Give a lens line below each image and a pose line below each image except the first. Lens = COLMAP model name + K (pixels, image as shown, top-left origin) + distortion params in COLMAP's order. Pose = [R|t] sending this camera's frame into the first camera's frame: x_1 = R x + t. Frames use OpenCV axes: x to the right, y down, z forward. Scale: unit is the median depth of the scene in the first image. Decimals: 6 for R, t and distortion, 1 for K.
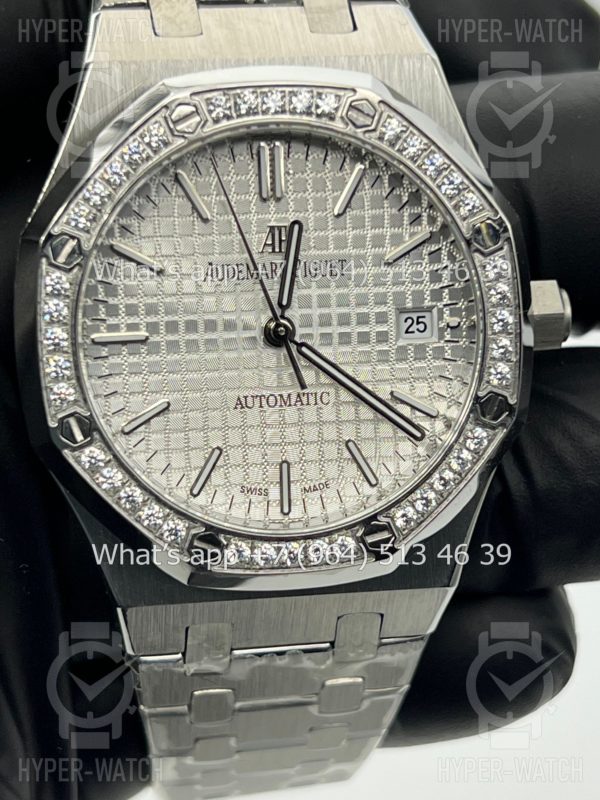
lens RADIAL K [[1893.7, 0, 309.1], [0, 1893.7, 436.9], [0, 0, 1]] dist [0.145781, 0.000000]
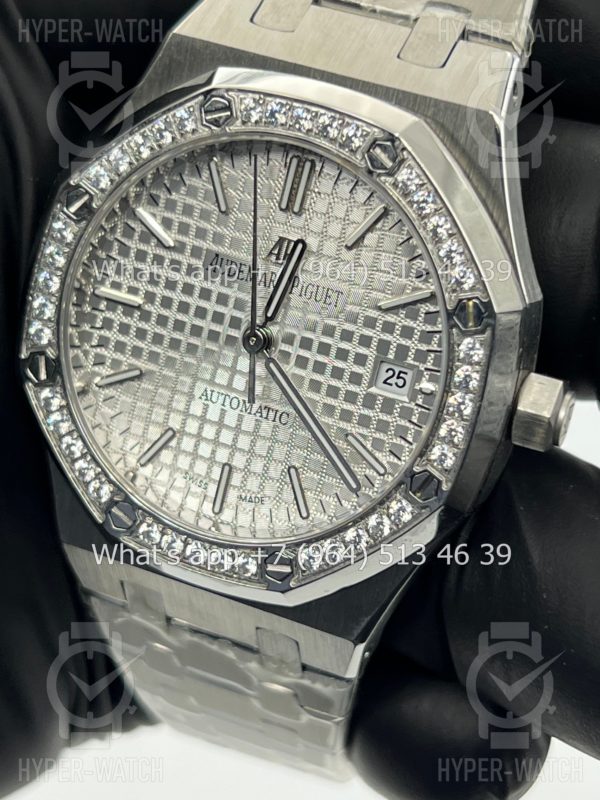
lens RADIAL K [[1893.7, 0, 302.0], [0, 1893.7, 397.3], [0, 0, 1]] dist [0.145781, 0.000000]
pose [[0.849770, 0.332853, -0.408778, 0.420456], [-0.303353, 0.942949, 0.137198, -0.170599], [0.431124, 0.007417, 0.902262, 0.110262]]
